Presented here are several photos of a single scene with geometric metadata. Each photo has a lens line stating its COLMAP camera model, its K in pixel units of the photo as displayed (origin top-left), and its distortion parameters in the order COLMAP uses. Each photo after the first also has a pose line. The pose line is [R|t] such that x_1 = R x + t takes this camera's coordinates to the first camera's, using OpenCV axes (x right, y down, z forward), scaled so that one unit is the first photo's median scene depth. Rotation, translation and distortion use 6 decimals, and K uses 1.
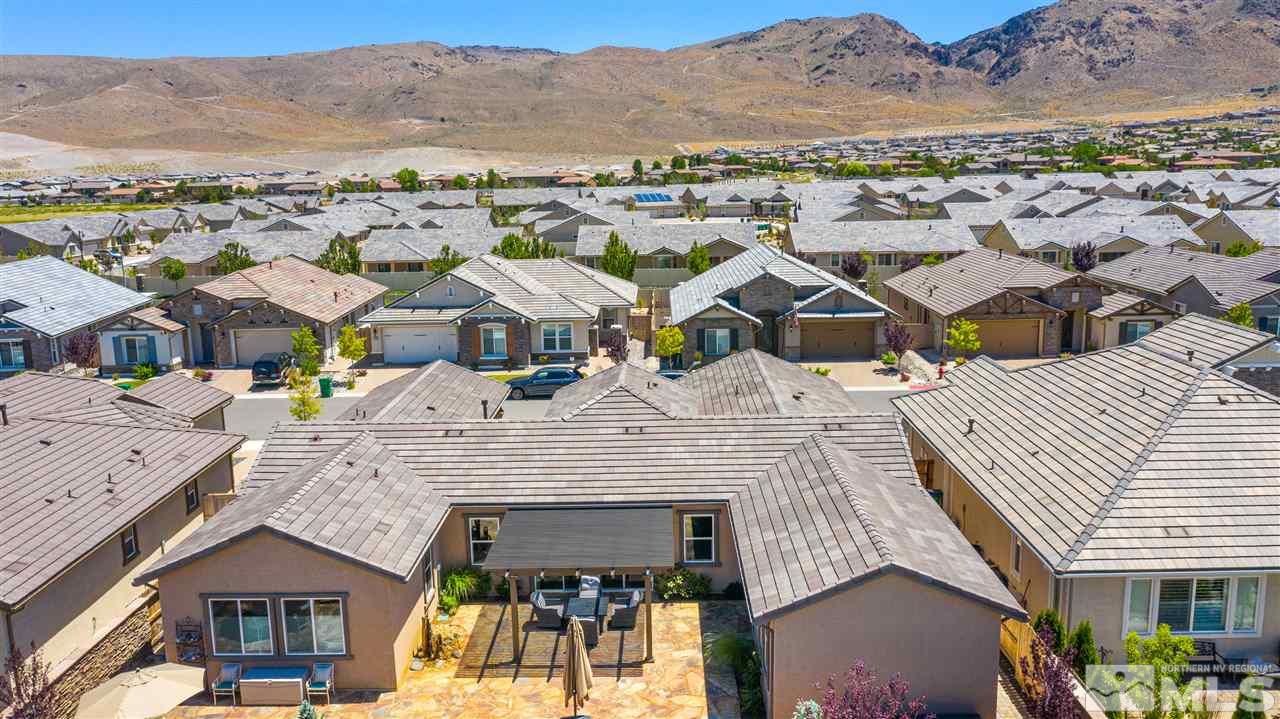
lens RADIAL K [[1011.1, 0, 640.0], [0, 1011.1, 359.5], [0, 0, 1]] dist [0.001261, 0.000901]
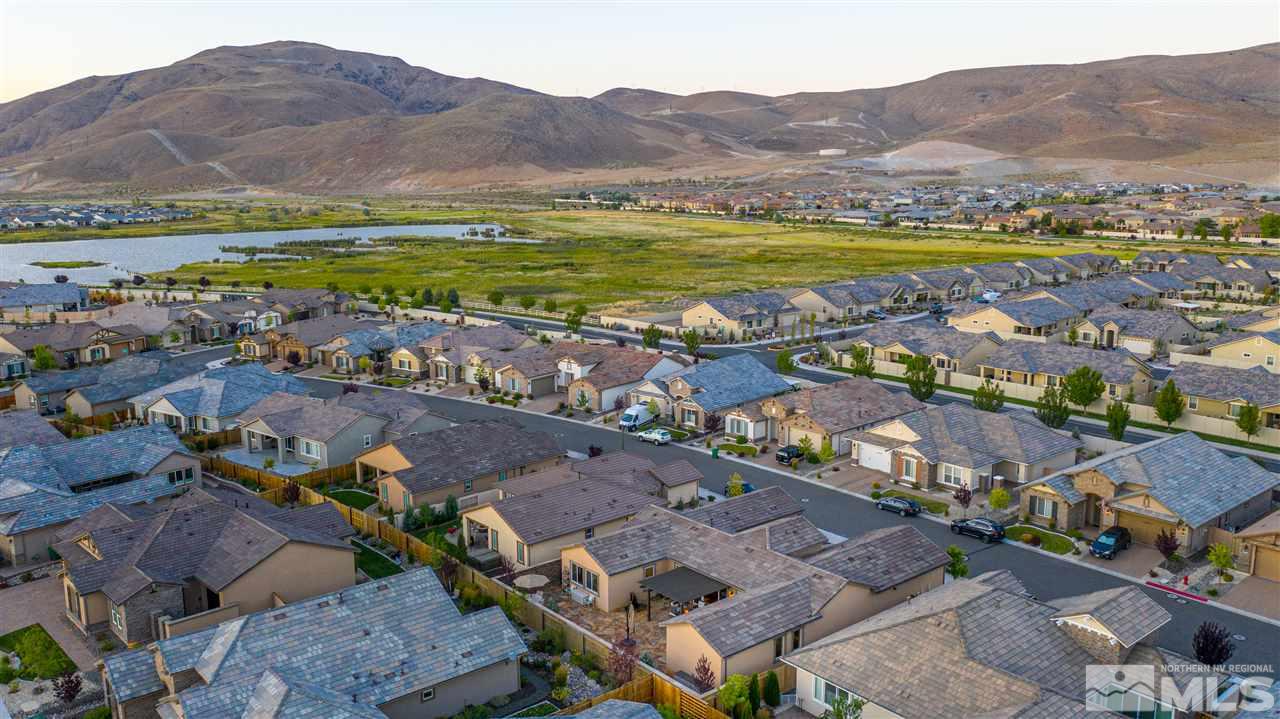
lens RADIAL K [[1011.1, 0, 640.0], [0, 1011.1, 359.5], [0, 0, 1]] dist [0.001261, 0.000901]
pose [[0.651650, 0.153904, -0.742742, 0.105338], [-0.150585, 0.985958, 0.072185, -0.034554], [0.743422, 0.064806, 0.665675, -0.050979]]
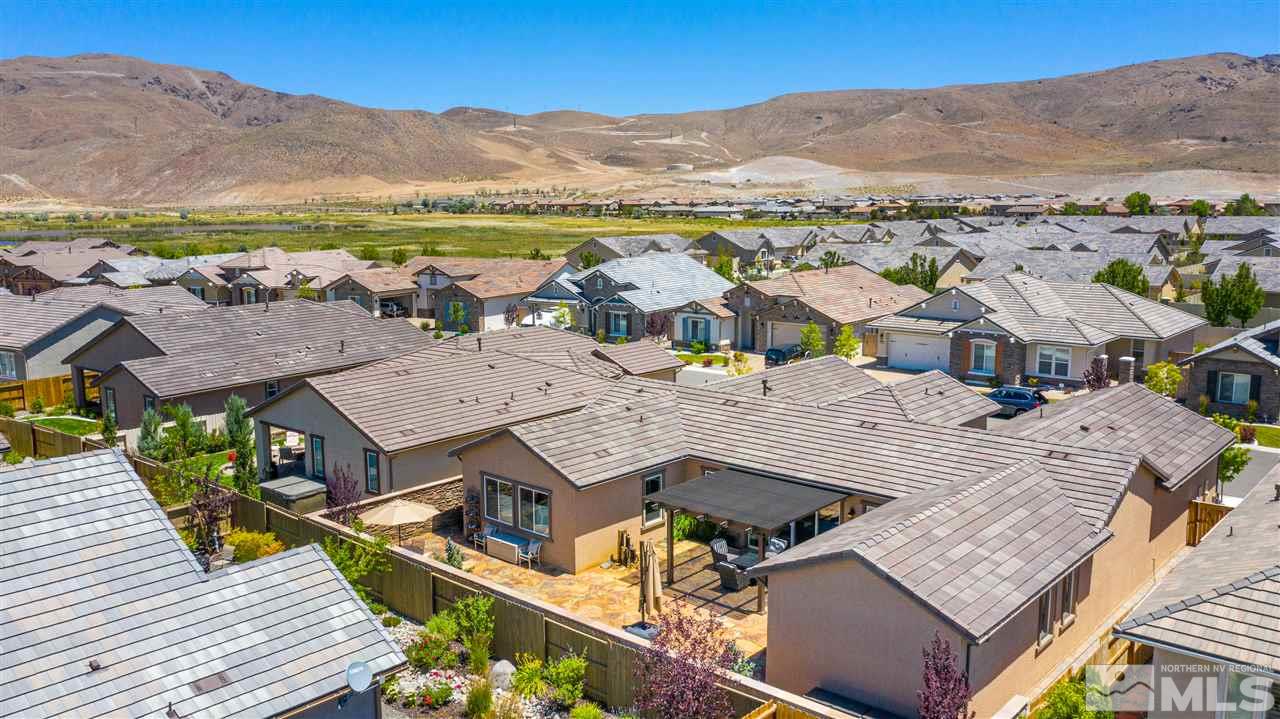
lens RADIAL K [[1011.1, 0, 640.0], [0, 1011.1, 359.5], [0, 0, 1]] dist [0.001261, 0.000901]
pose [[0.759334, 0.119330, -0.639665, 0.035503], [-0.133409, 0.990708, 0.026449, 0.000440], [0.636878, 0.065254, 0.768198, 0.002120]]
